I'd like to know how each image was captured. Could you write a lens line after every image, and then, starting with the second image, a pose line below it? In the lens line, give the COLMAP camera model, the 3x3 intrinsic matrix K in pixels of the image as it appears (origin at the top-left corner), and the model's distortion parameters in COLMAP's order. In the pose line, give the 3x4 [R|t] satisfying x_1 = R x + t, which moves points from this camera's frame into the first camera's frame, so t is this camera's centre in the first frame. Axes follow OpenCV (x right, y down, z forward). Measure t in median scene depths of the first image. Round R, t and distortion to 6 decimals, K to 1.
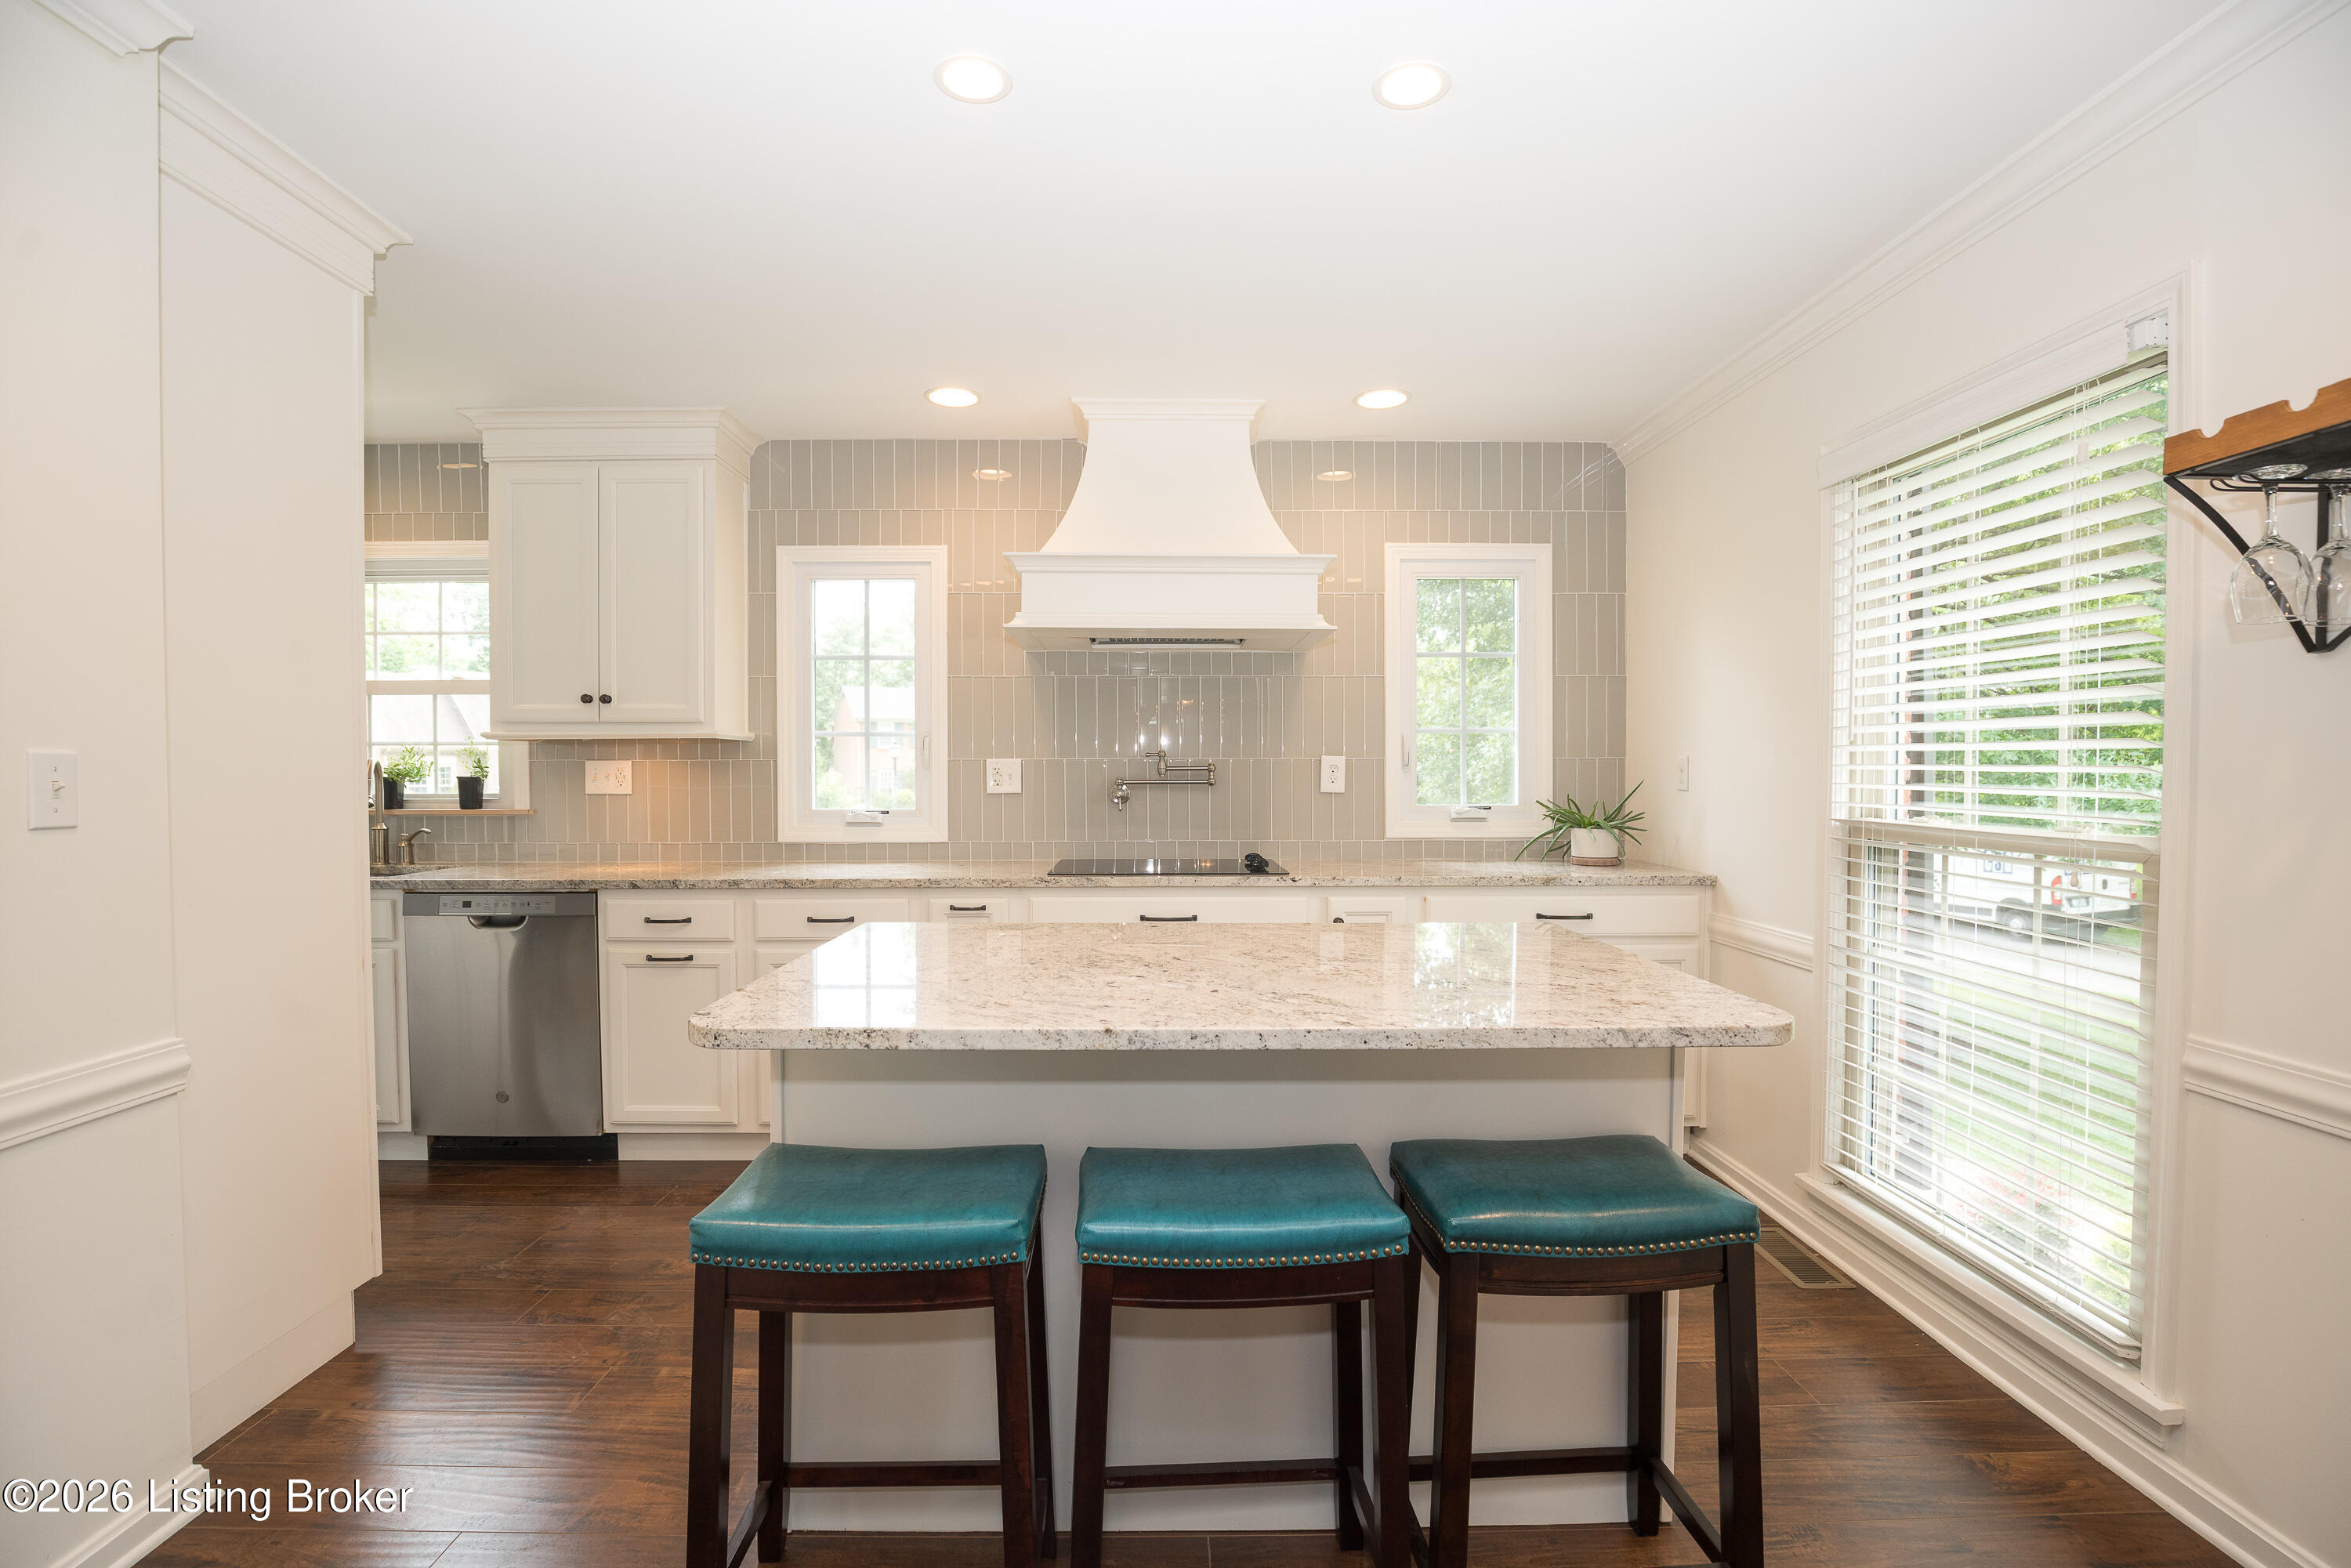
lens RADIAL K [[1100.0, 0, 1173.8], [0, 1100.0, 798.2], [0, 0, 1]] dist [-0.035153, 0.002447]
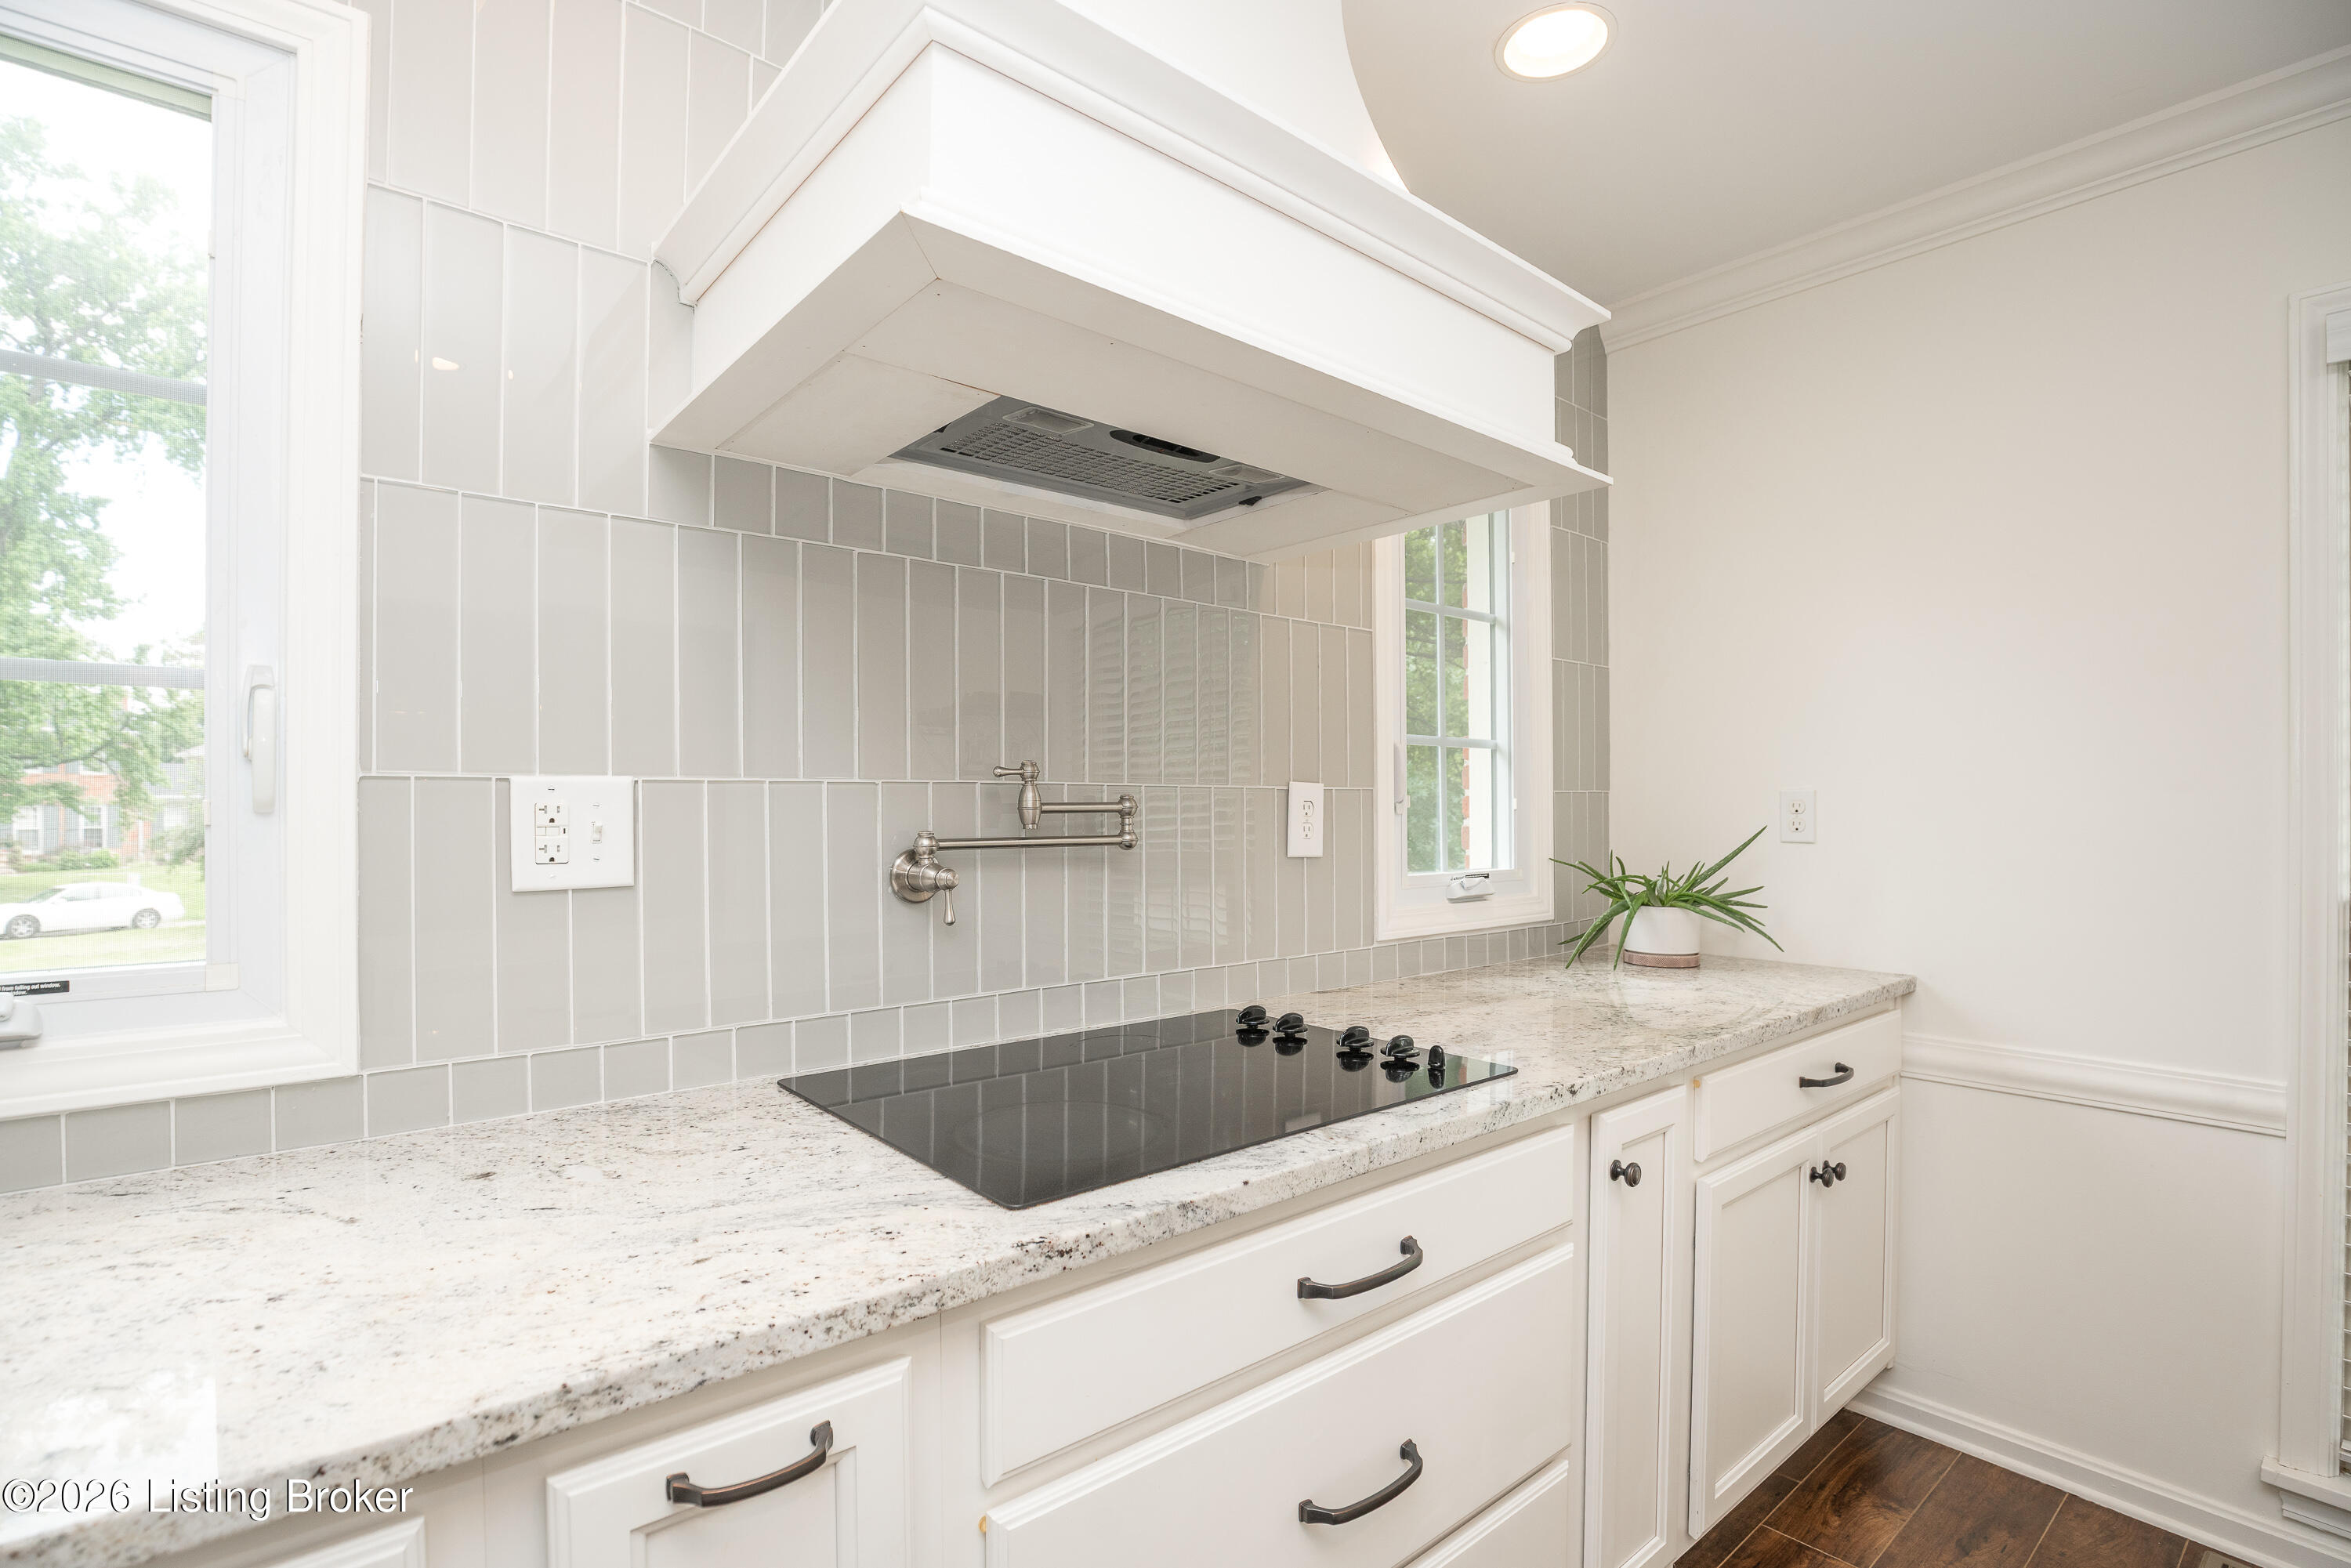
lens RADIAL K [[1100.0, 0, 1128.9], [0, 1100.0, 806.9], [0, 0, 1]] dist [-0.035153, 0.002447]
pose [[0.782708, 0.001121, 0.622388, -0.225508], [0.013929, 0.999716, -0.019318, -0.019640], [-0.622233, 0.023790, 0.782471, 0.675400]]
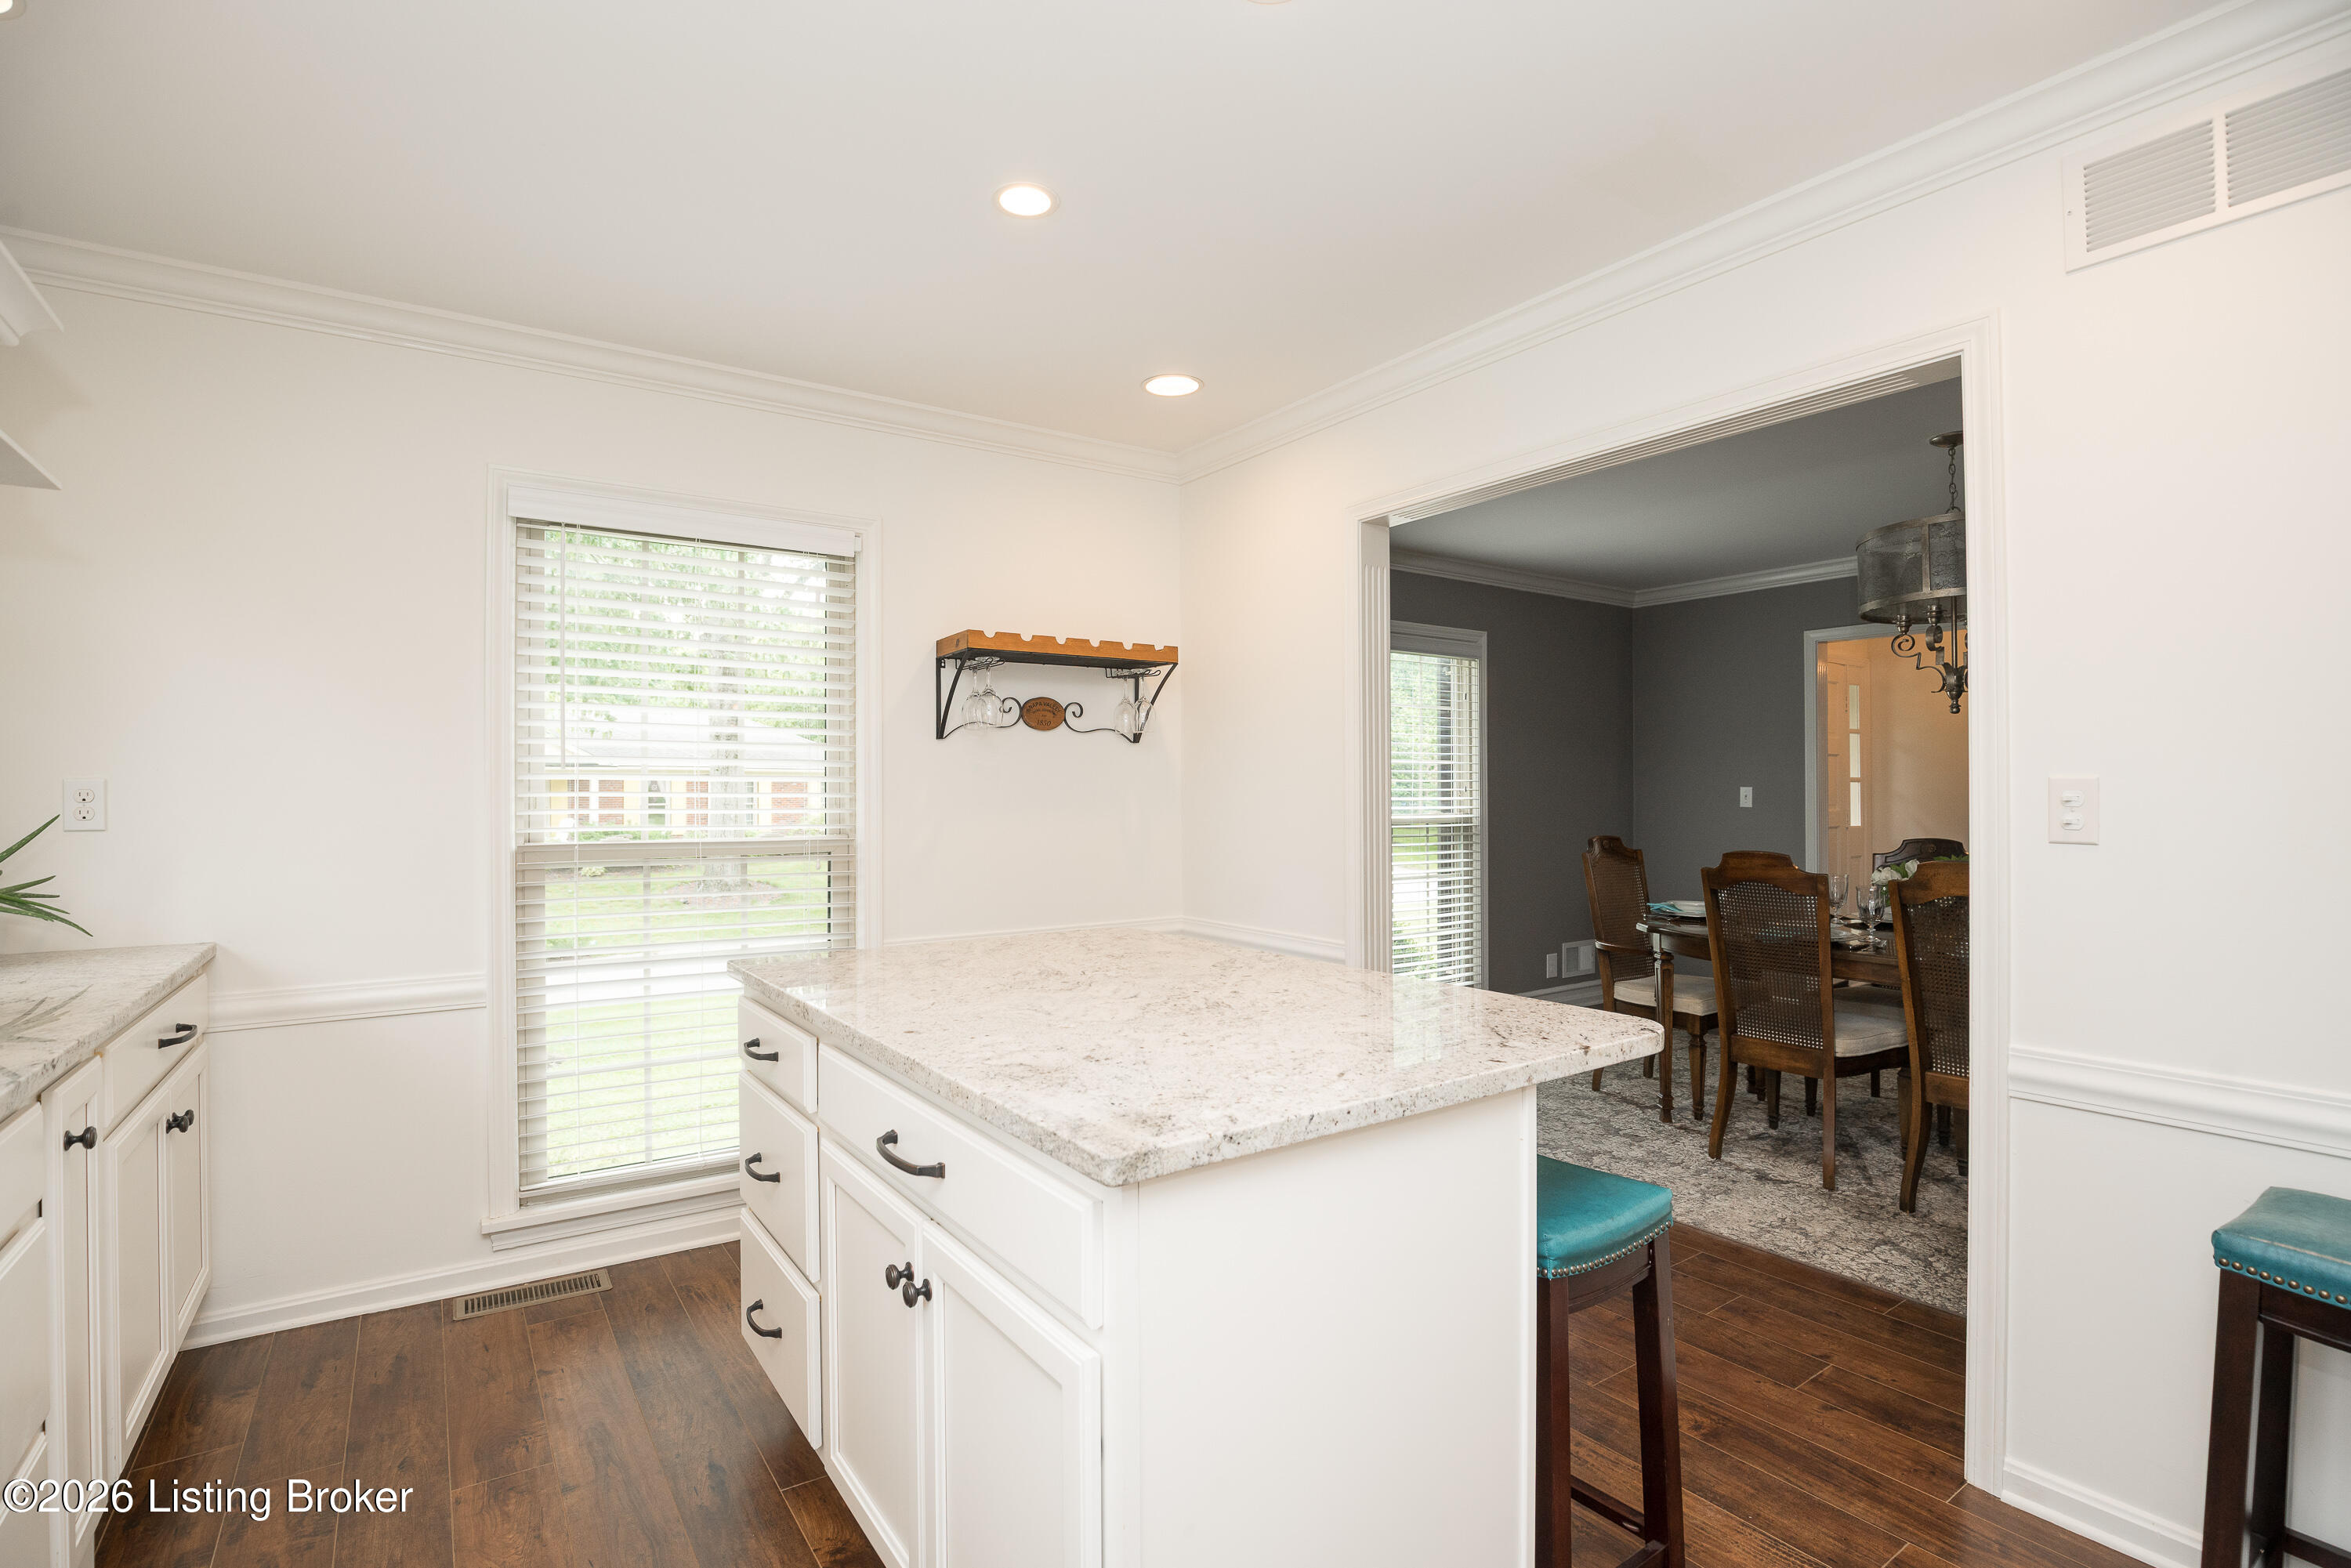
lens RADIAL K [[1100.0, 0, 1174.1], [0, 1100.0, 776.6], [0, 0, 1]] dist [-0.035153, 0.002447]
pose [[-0.566592, 0.014762, 0.823866, -0.401746], [0.027481, 0.999622, 0.000988, -0.020926], [-0.823540, 0.023200, -0.566784, 0.748462]]
